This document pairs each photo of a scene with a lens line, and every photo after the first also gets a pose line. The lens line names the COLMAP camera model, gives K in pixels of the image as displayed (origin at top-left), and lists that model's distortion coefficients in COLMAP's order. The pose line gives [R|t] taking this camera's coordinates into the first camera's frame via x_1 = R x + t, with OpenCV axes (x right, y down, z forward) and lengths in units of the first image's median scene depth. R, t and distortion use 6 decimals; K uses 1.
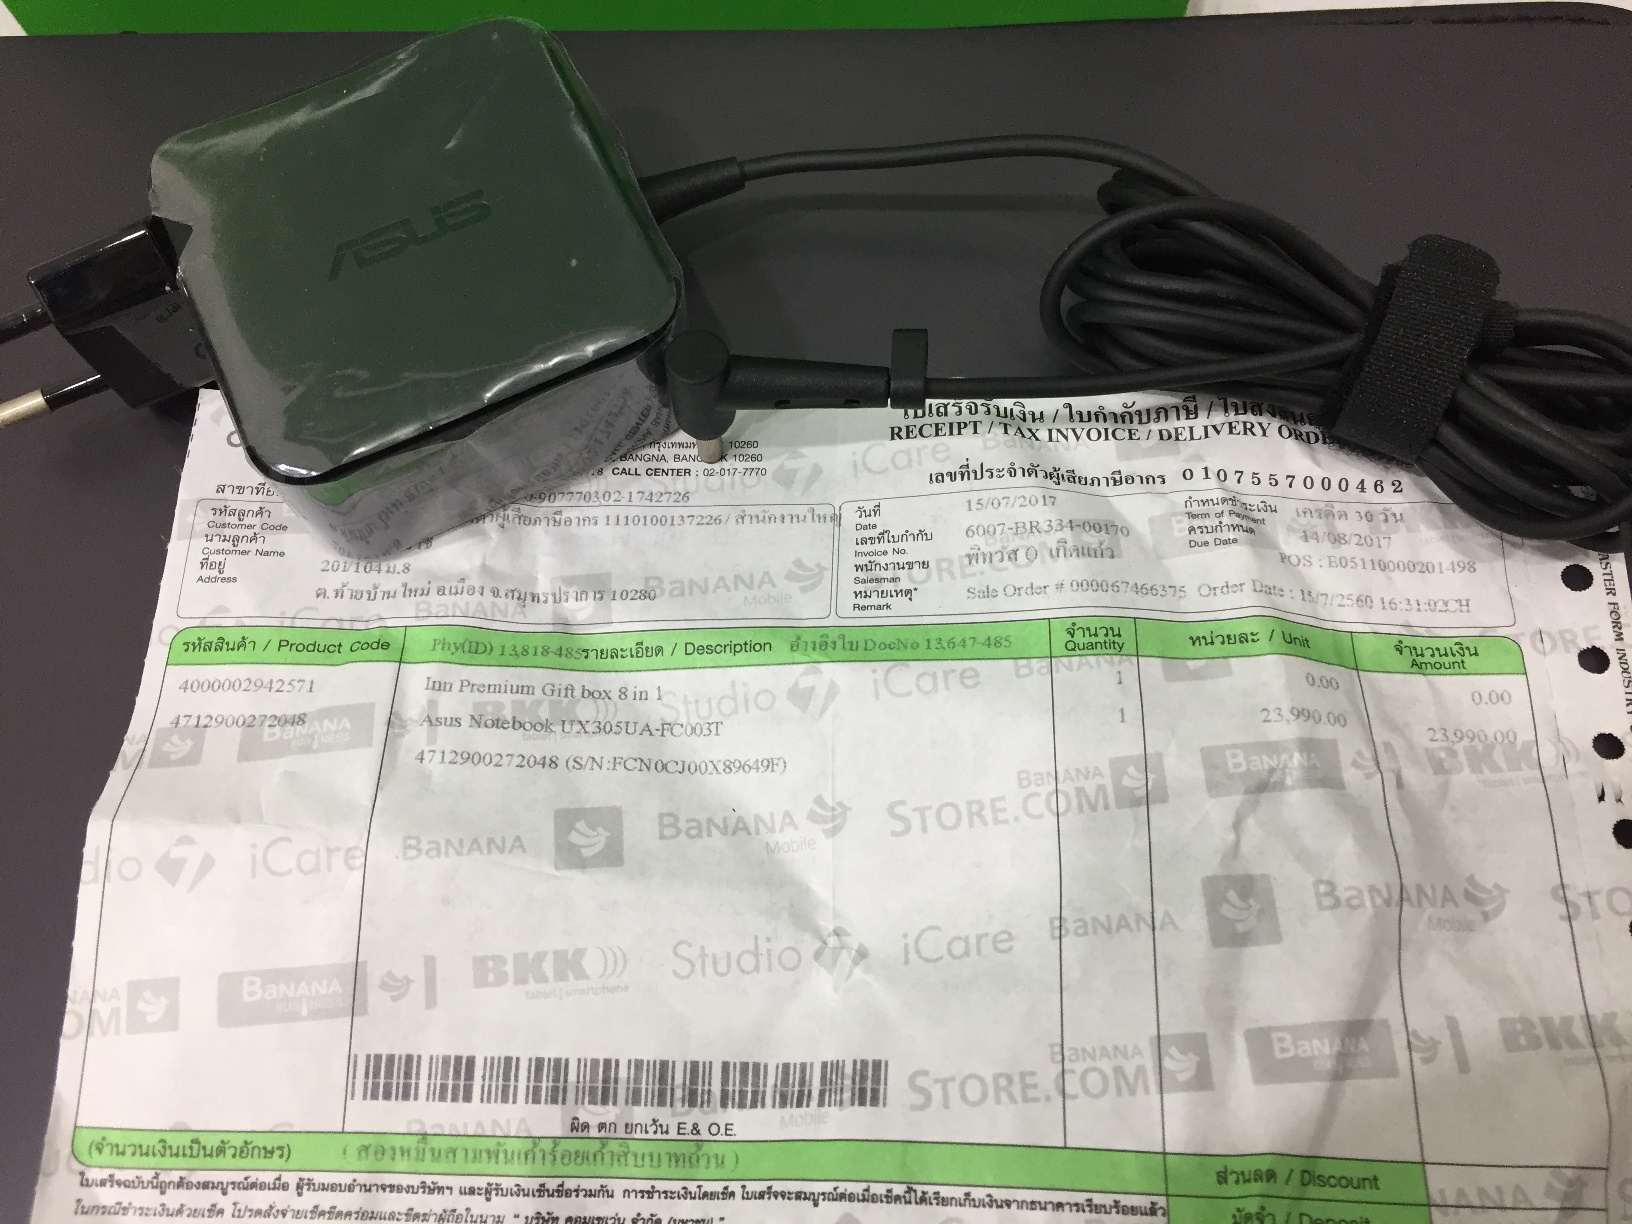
lens RADIAL K [[1422.7, 0, 806.7], [0, 1422.7, 626.6], [0, 0, 1]] dist [0.035301, -0.090504]
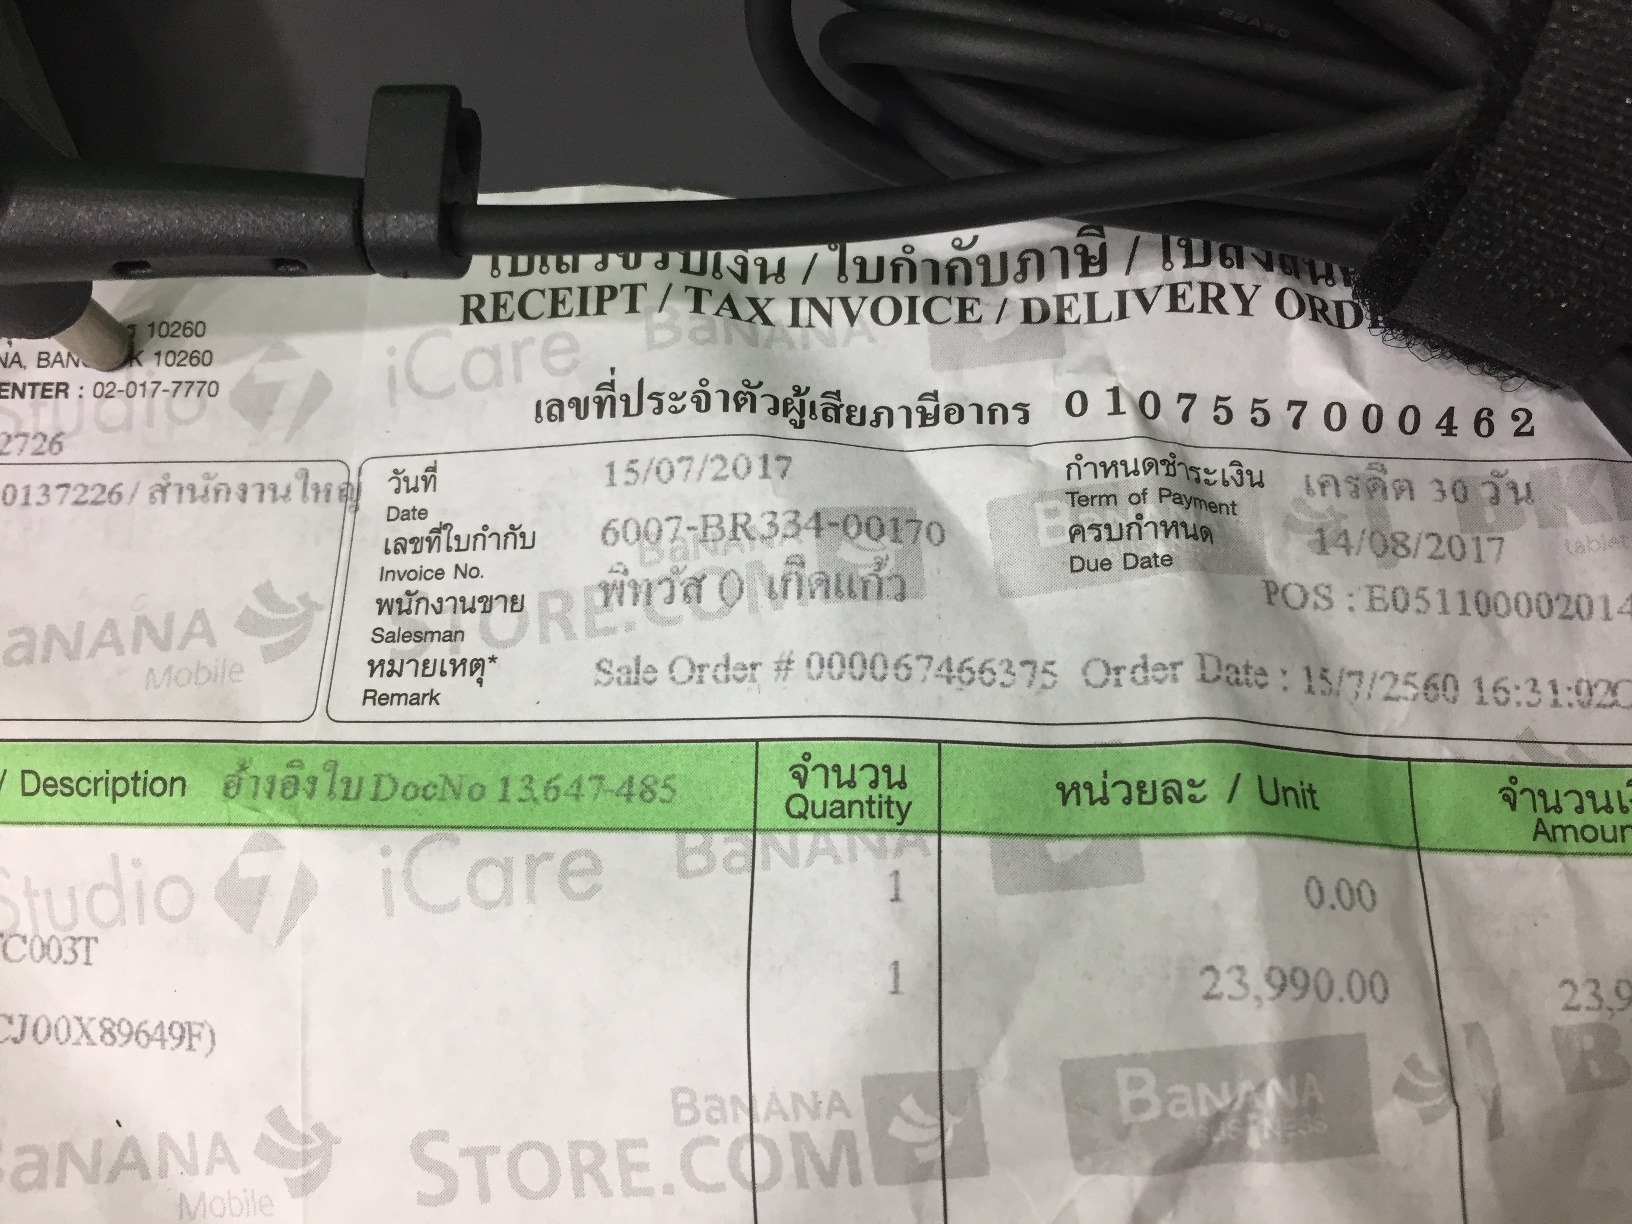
lens RADIAL K [[1422.7, 0, 822.7], [0, 1422.7, 599.9], [0, 0, 1]] dist [0.035301, -0.090504]
pose [[0.999955, -0.007643, -0.005575, 0.191622], [0.008481, 0.985353, 0.170318, -0.127153], [0.004191, -0.170358, 0.985373, 0.544443]]
